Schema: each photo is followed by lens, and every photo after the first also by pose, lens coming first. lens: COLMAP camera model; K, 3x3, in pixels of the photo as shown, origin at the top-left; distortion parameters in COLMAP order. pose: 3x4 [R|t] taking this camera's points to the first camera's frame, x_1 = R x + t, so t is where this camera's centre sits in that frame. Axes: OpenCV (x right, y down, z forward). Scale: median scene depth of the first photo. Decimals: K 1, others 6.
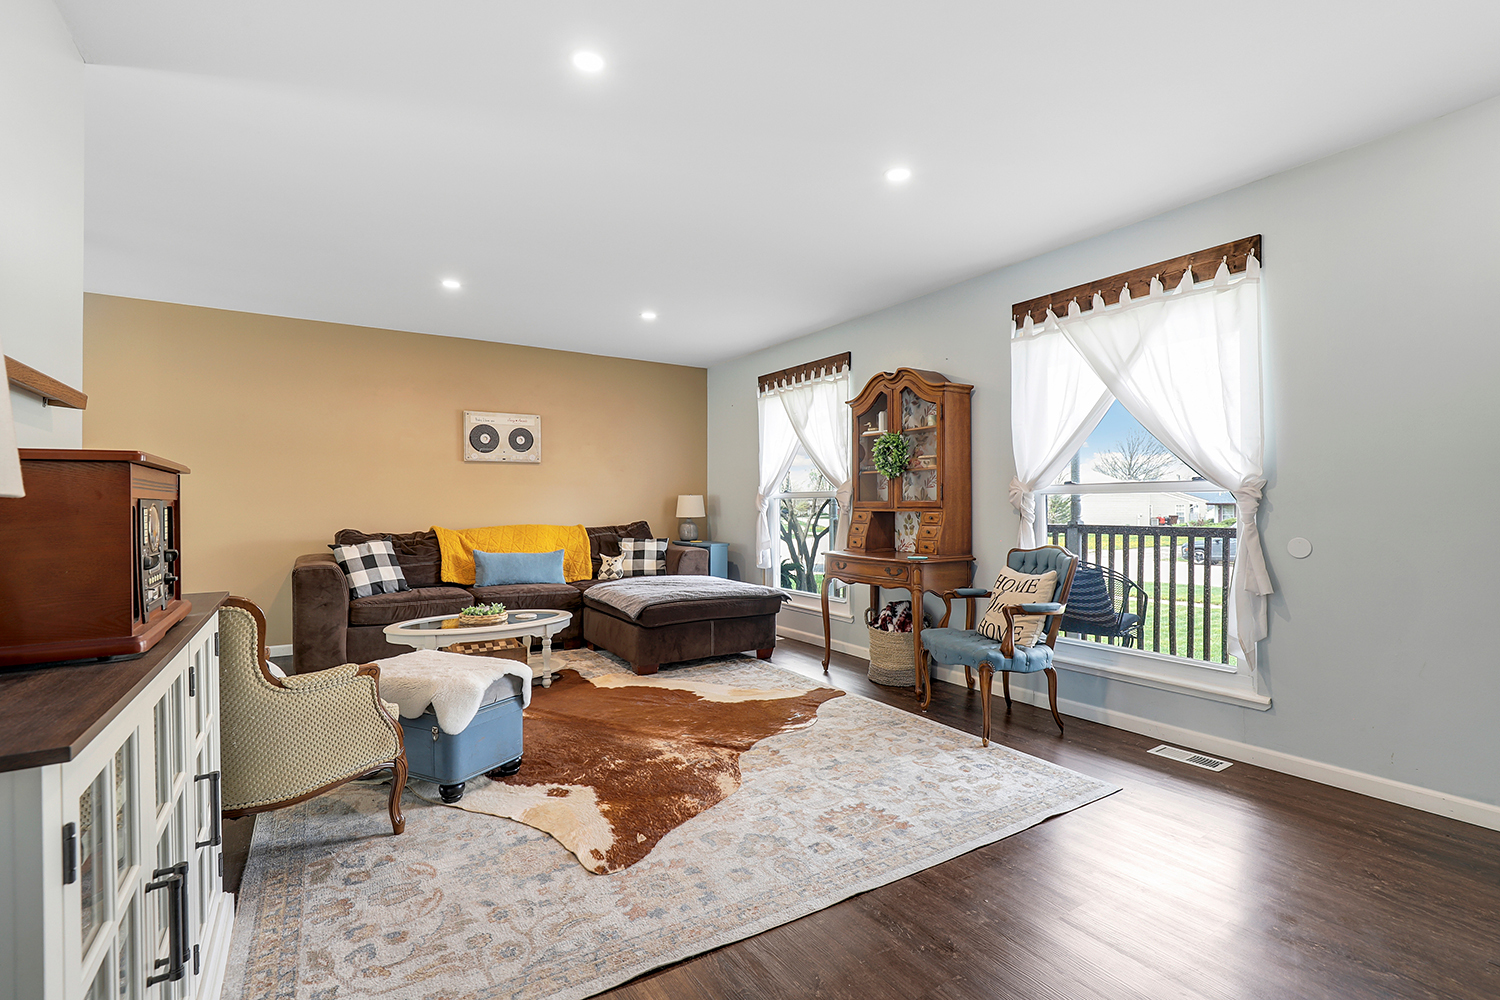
lens RADIAL K [[696.2, 0, 748.3], [0, 696.2, 507.1], [0, 0, 1]] dist [0.000301, 0.000032]
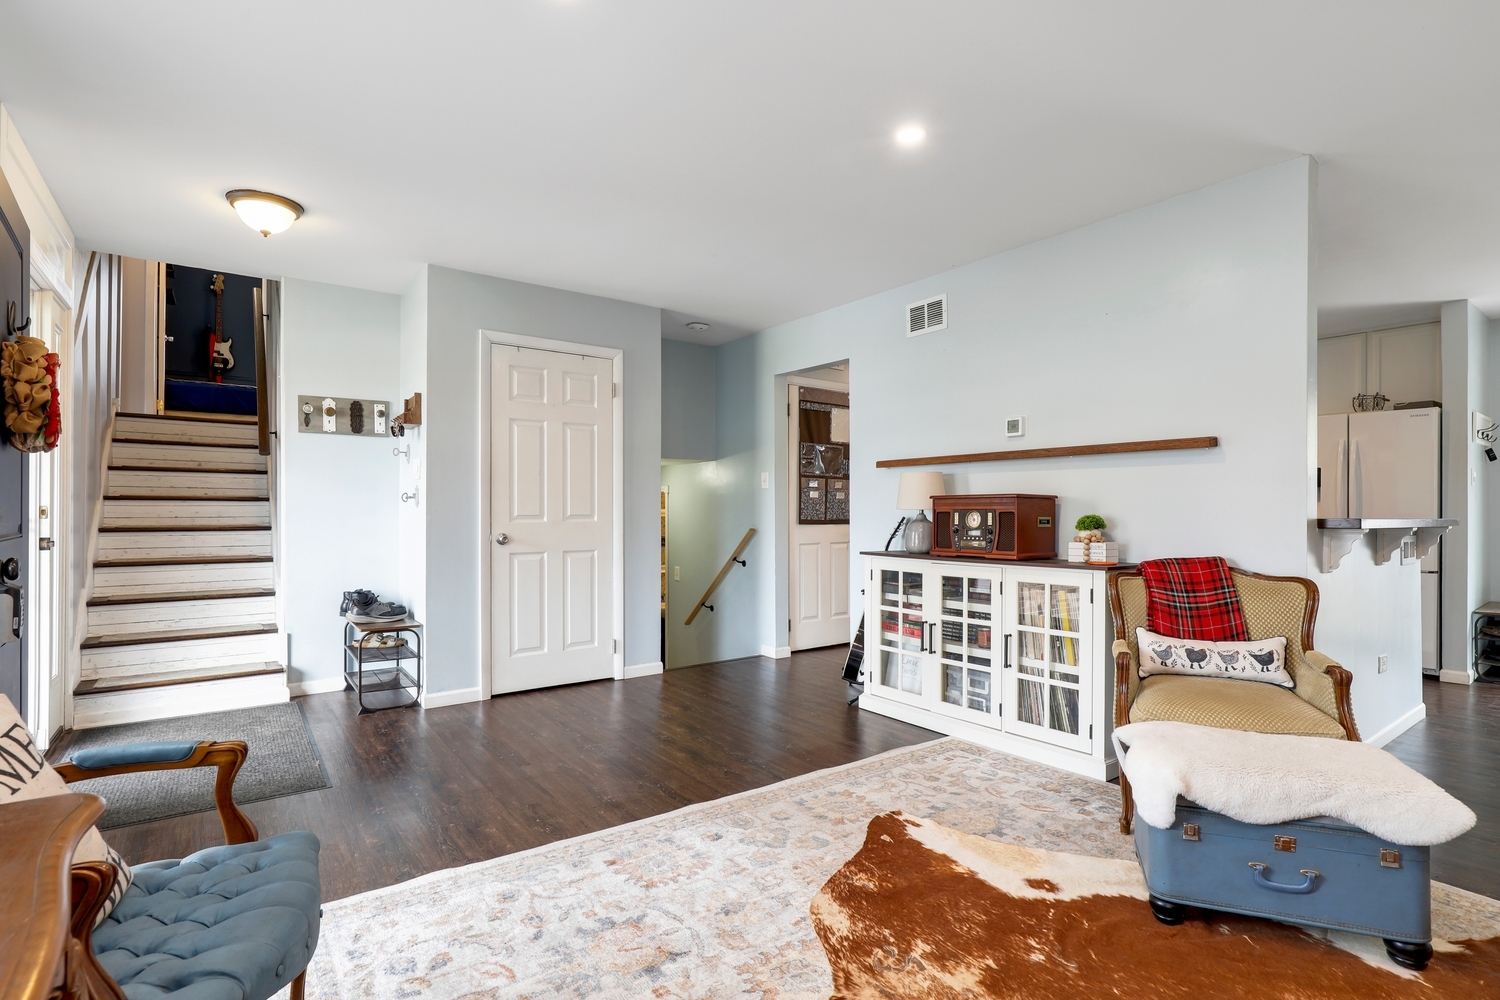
lens RADIAL K [[715.7, 0, 755.4], [0, 715.7, 505.6], [0, 0, 1]] dist [-0.000162, 0.000148]
pose [[-0.996871, 0.003486, -0.078975, 0.115531], [0.003691, 0.999990, -0.002446, -0.008121], [0.078966, -0.002729, -0.996874, 1.997524]]
